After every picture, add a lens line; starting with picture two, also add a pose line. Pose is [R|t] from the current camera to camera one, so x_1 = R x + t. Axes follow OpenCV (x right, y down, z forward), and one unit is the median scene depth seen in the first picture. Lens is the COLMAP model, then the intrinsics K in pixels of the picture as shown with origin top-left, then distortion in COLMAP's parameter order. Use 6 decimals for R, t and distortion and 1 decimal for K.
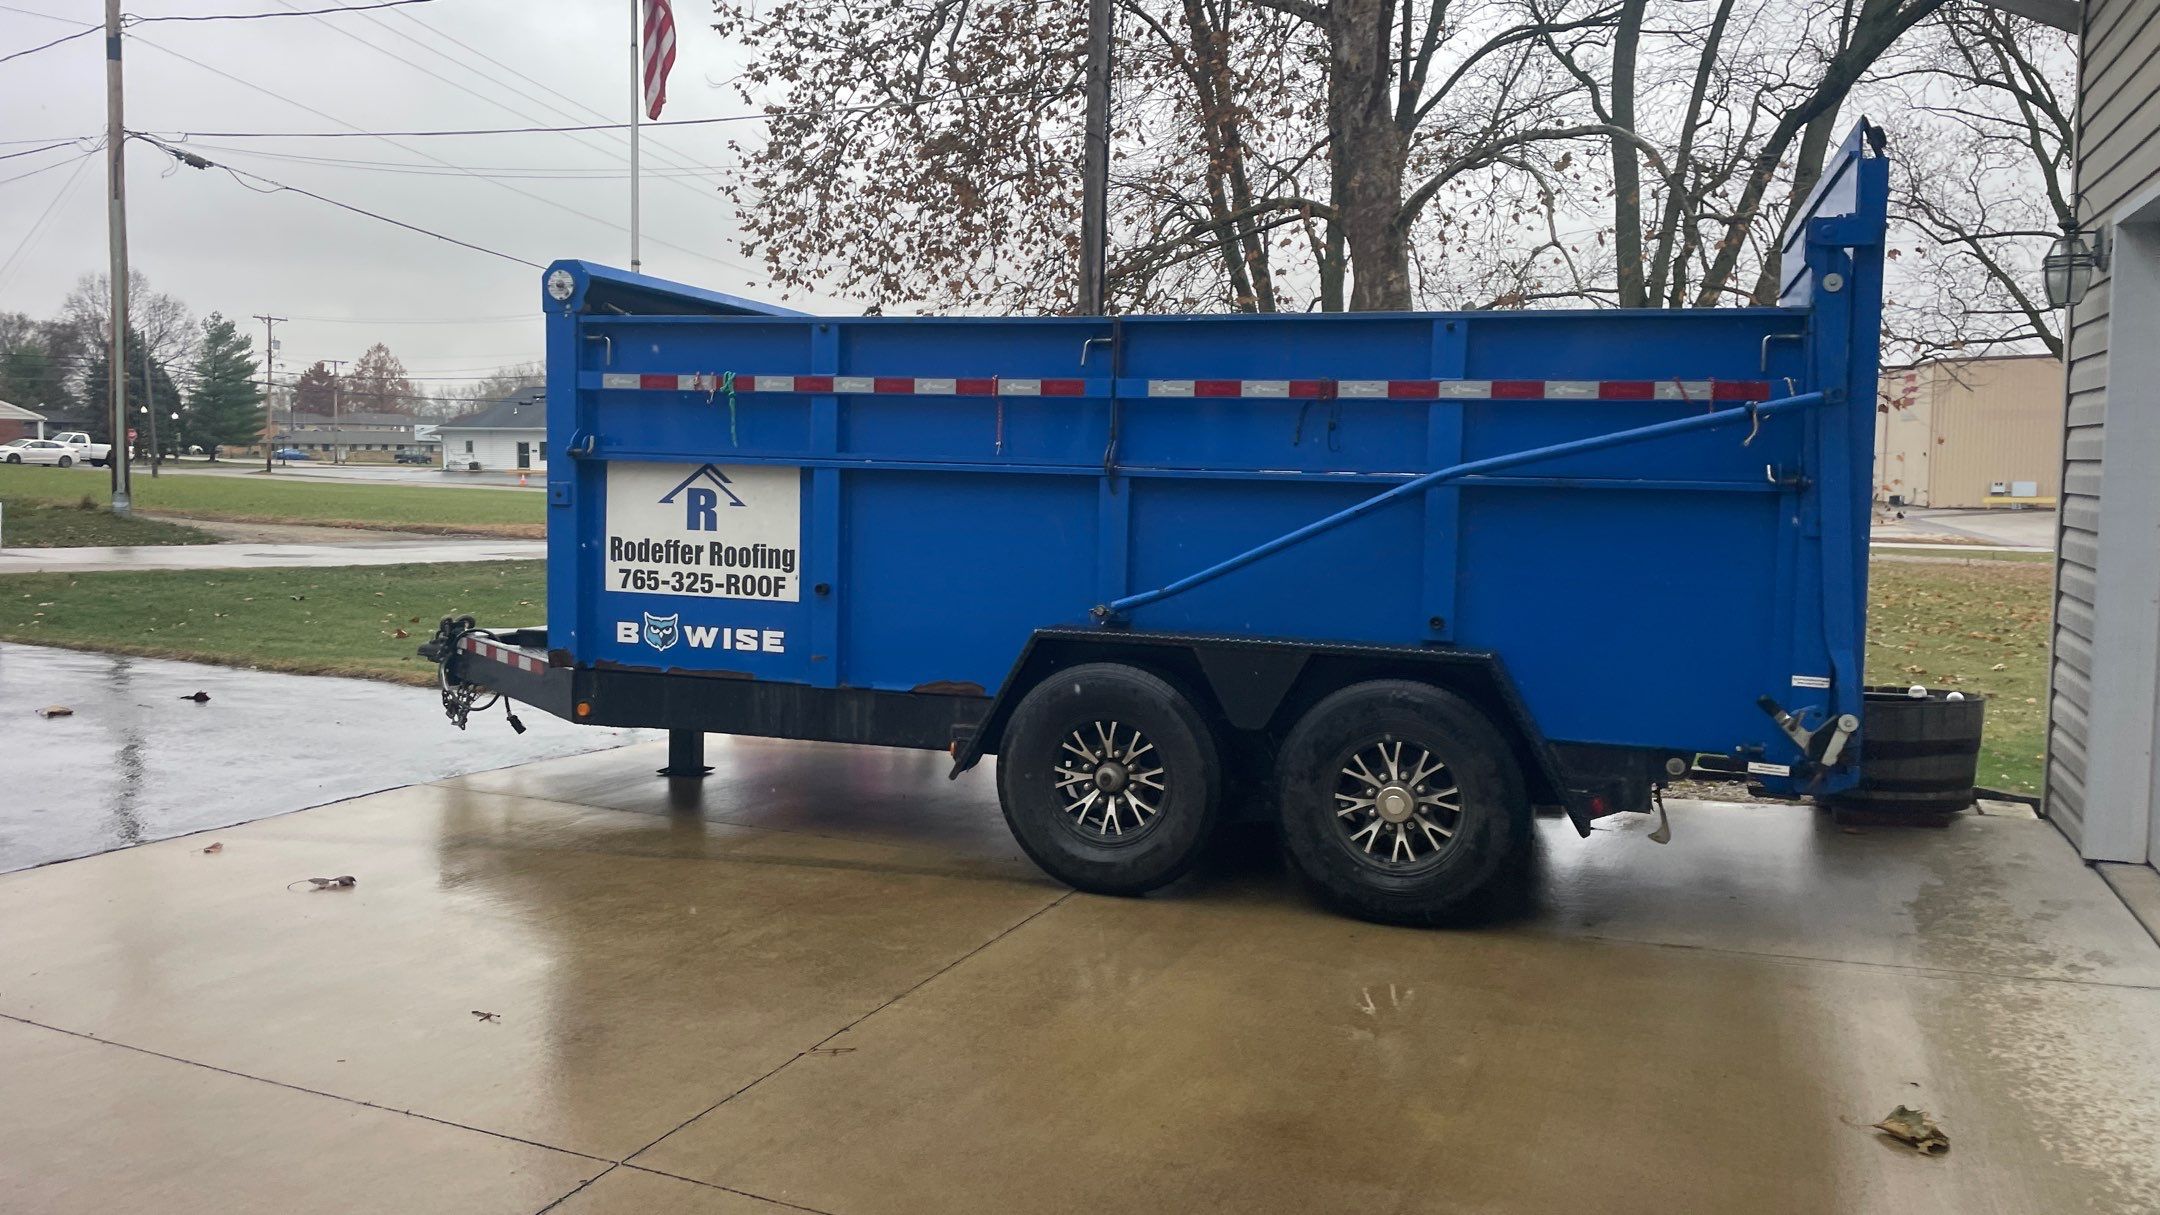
lens RADIAL K [[1674.9, 0, 1103.3], [0, 1674.9, 592.0], [0, 0, 1]] dist [0.077605, -0.089362]
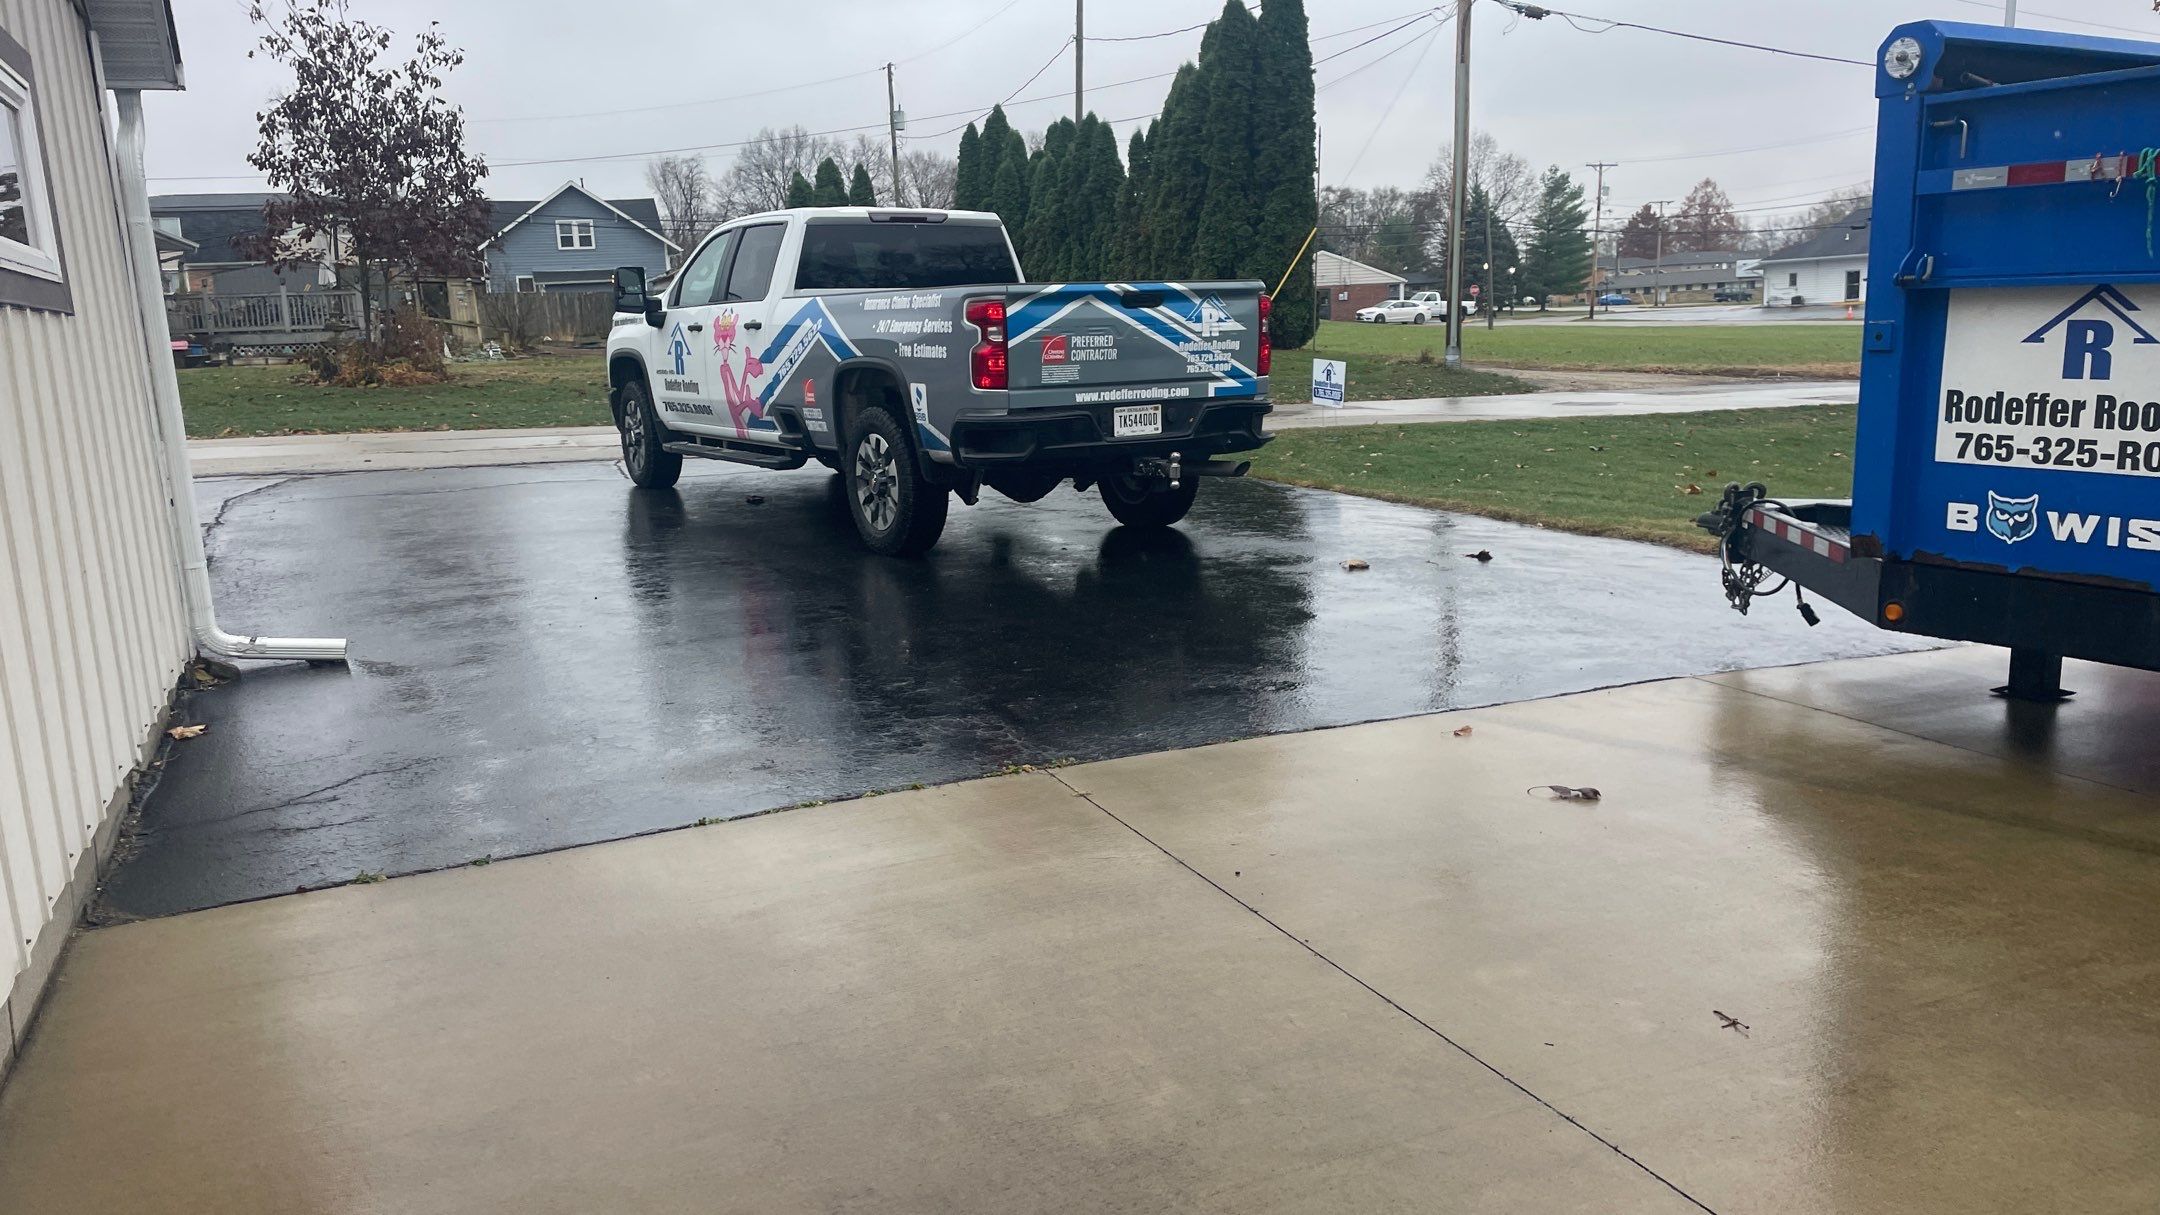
lens RADIAL K [[1674.9, 0, 1016.5], [0, 1674.9, 650.3], [0, 0, 1]] dist [0.077605, -0.089362]
pose [[0.710664, 0.091407, -0.697569, -0.039167], [-0.002374, 0.991830, 0.127546, -0.011777], [0.703528, -0.088986, 0.705074, 0.134329]]
